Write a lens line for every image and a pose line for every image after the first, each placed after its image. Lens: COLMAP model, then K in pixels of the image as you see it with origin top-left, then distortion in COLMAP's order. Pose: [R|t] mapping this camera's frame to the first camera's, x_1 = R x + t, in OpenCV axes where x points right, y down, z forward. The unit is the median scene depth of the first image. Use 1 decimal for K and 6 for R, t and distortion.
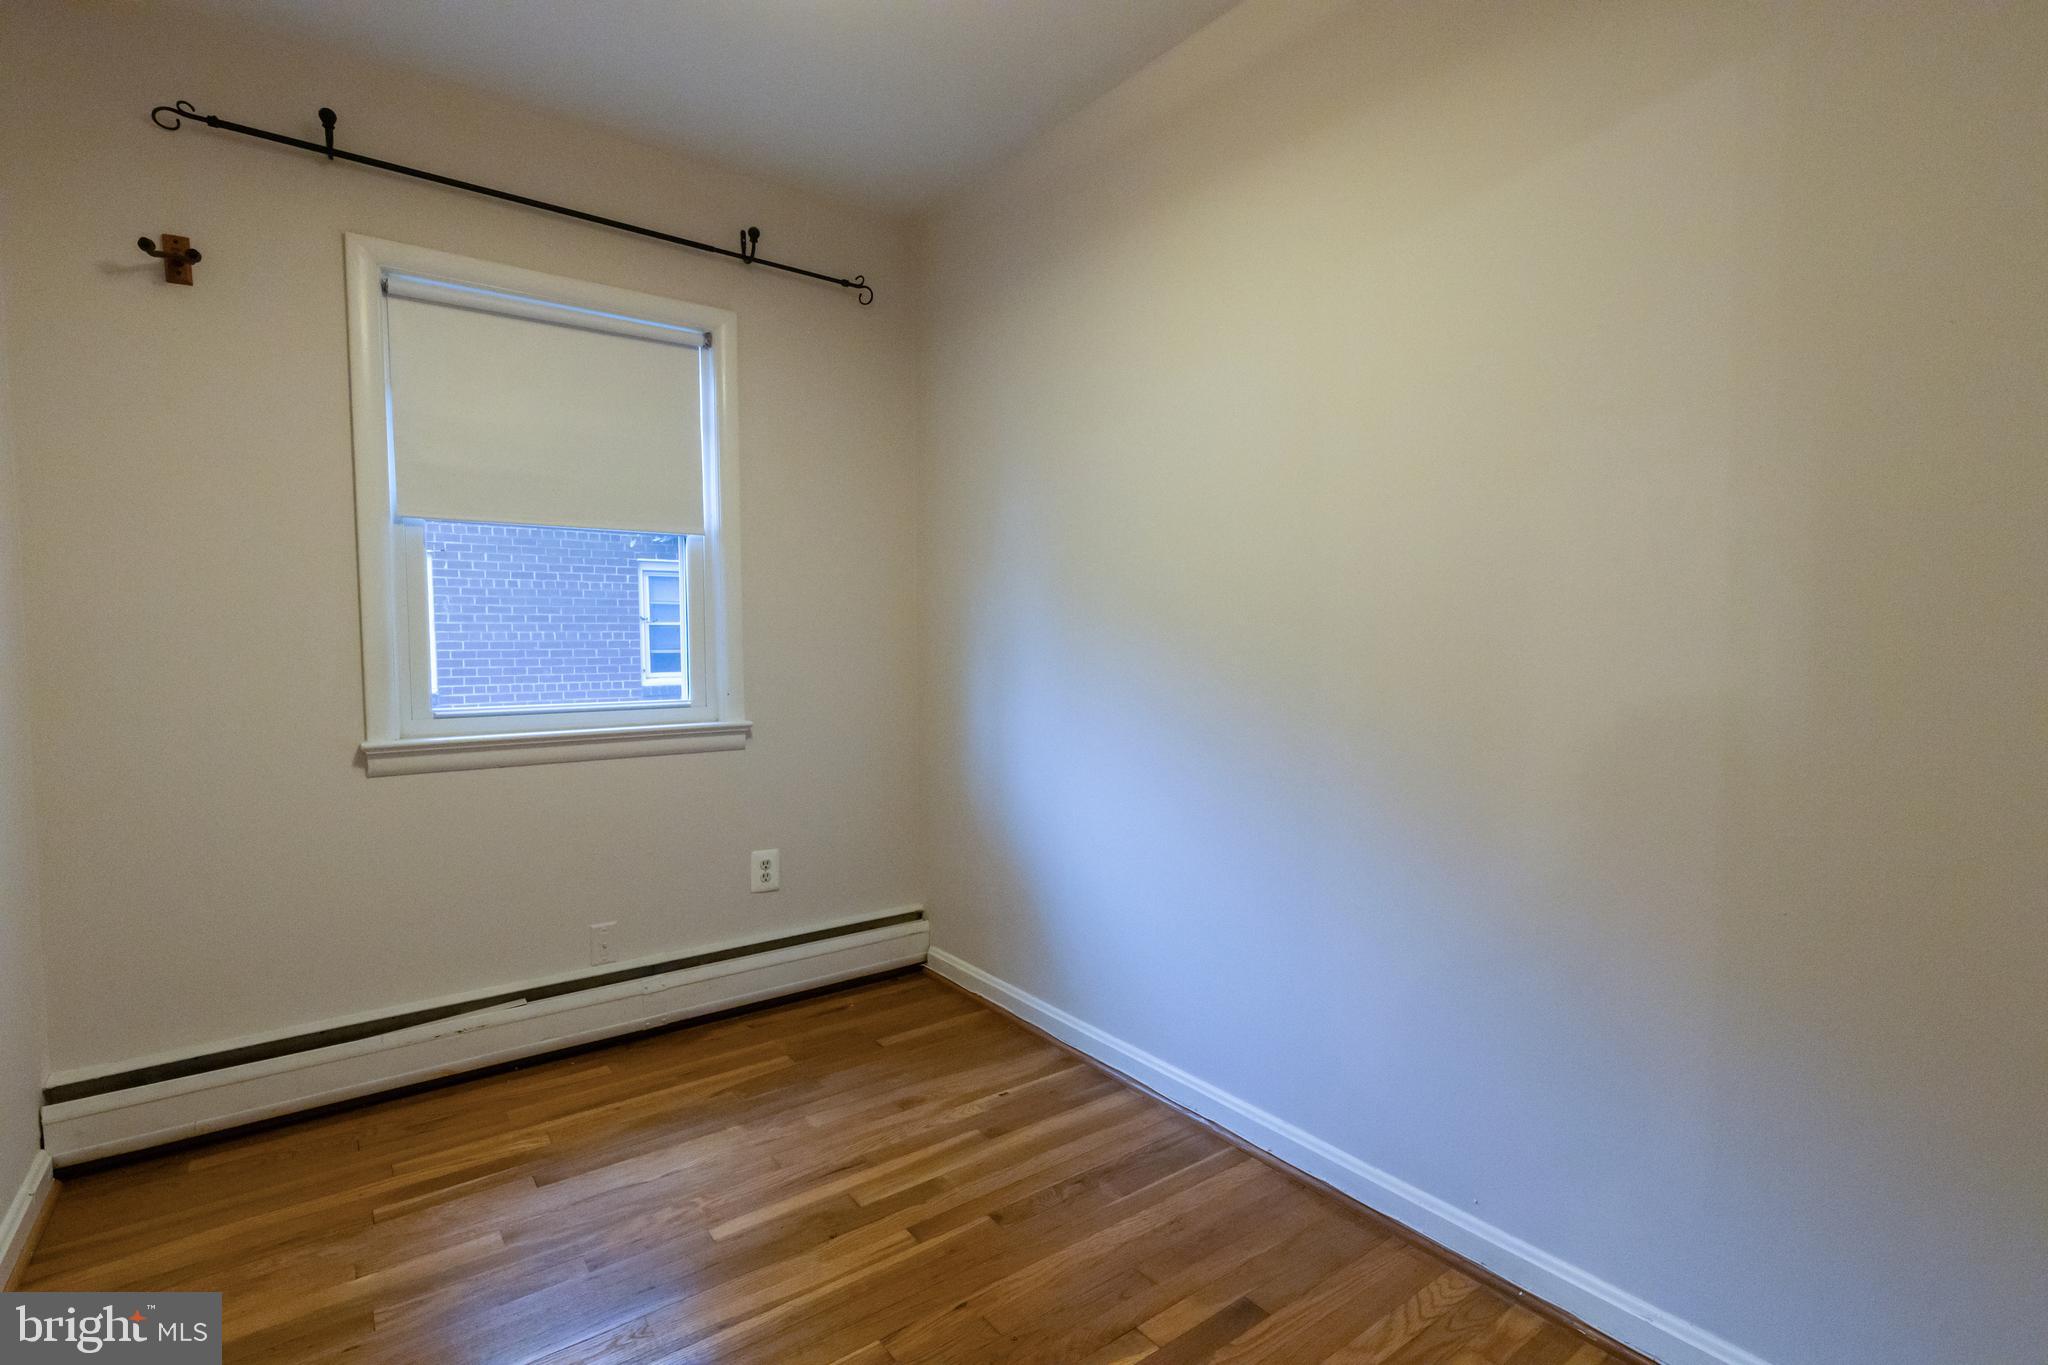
lens RADIAL K [[984.0, 0, 1024.0], [0, 984.0, 682.5], [0, 0, 1]] dist [-0.000775, -0.000552]
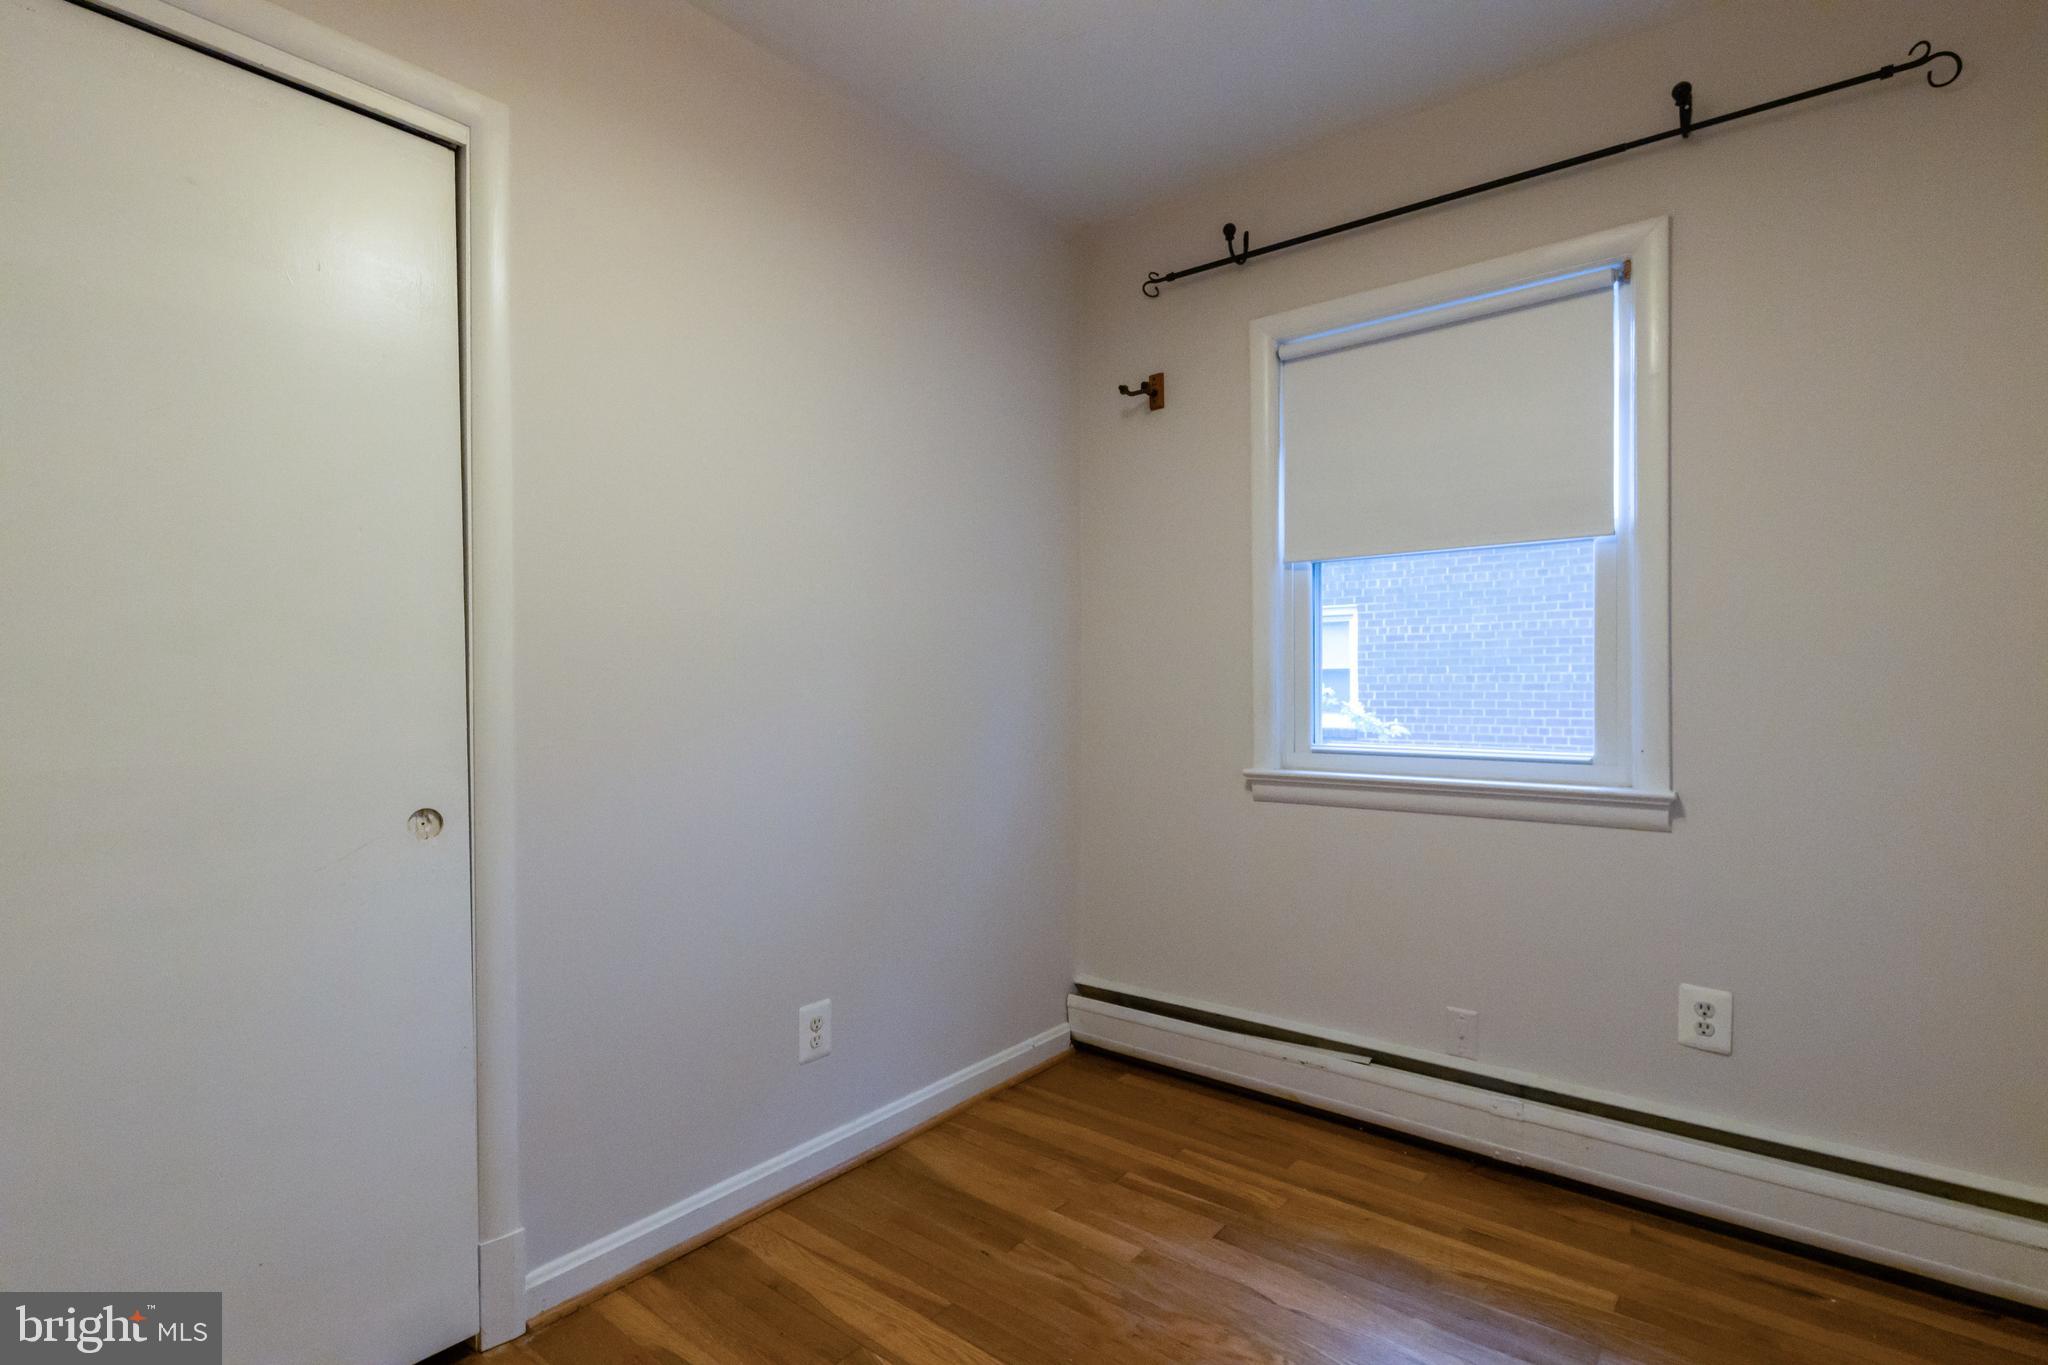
lens RADIAL K [[966.2, 0, 1047.5], [0, 966.2, 683.5], [0, 0, 1]] dist [0.001082, -0.000335]
pose [[0.247991, 0.002798, -0.968758, 0.309745], [-0.040333, 0.999159, -0.007439, -0.016708], [0.967922, 0.040918, 0.247895, 0.460348]]
